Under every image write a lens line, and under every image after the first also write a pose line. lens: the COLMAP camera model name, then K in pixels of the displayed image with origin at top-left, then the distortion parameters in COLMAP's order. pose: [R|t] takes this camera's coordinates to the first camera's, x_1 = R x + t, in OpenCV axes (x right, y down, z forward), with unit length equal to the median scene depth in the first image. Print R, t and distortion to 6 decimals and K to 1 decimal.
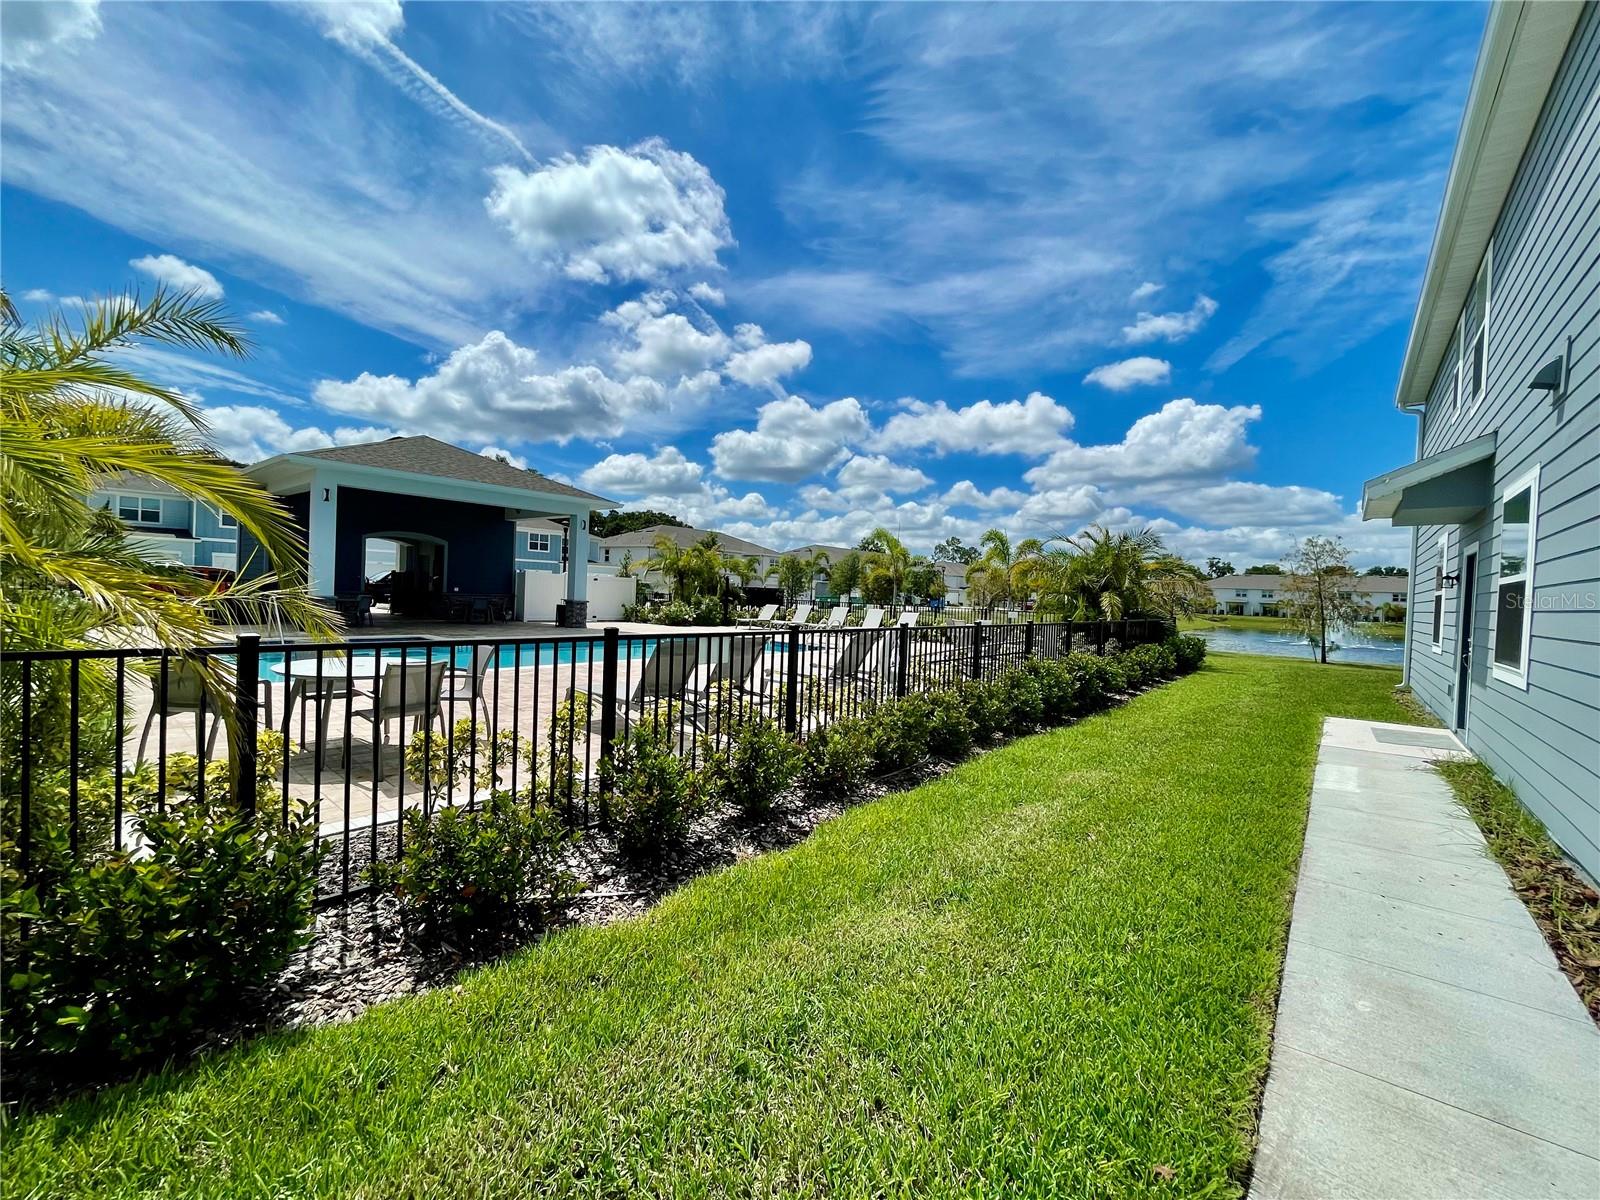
lens RADIAL K [[645.8, 0, 797.8], [0, 645.8, 600.1], [0, 0, 1]] dist [-0.002339, 0.001700]
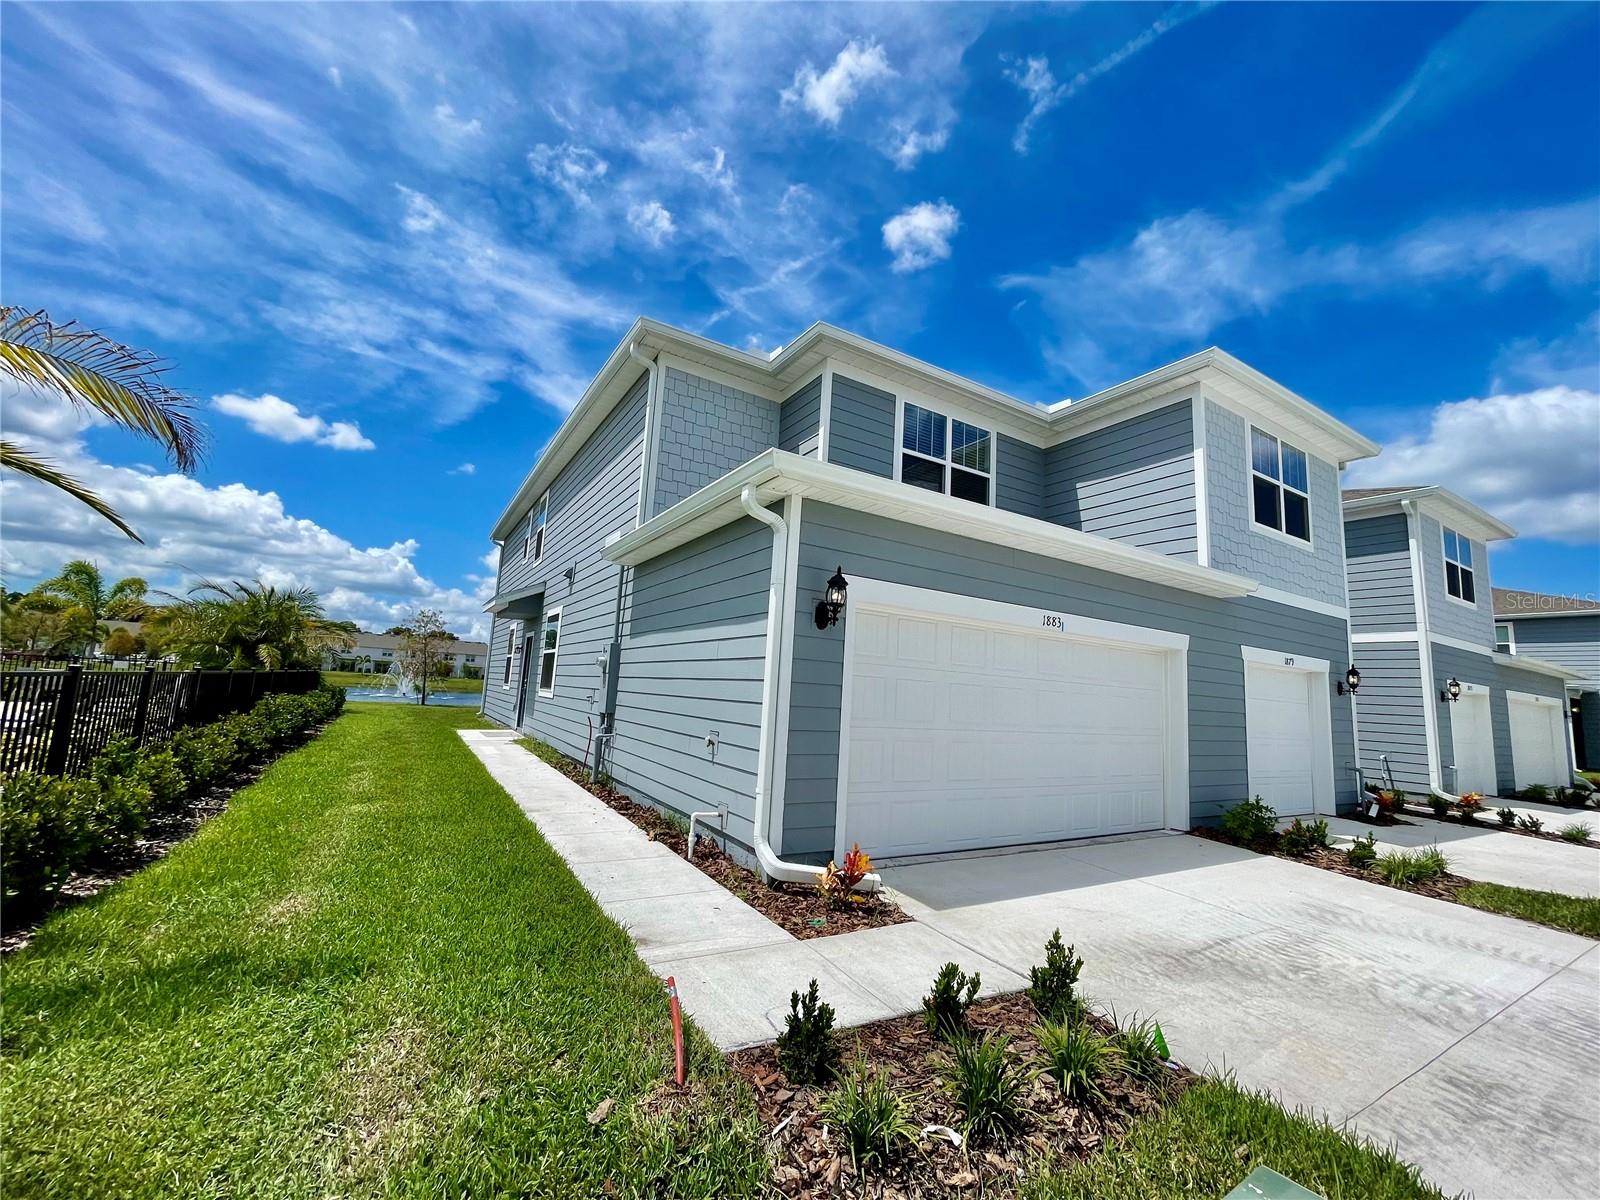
lens RADIAL K [[645.8, 0, 795.5], [0, 645.8, 592.8], [0, 0, 1]] dist [-0.002339, 0.001700]
pose [[0.317417, 0.124047, 0.940137, -0.292347], [-0.033259, 0.992254, -0.119695, 0.002384], [-0.947703, 0.006726, 0.319084, -0.205545]]
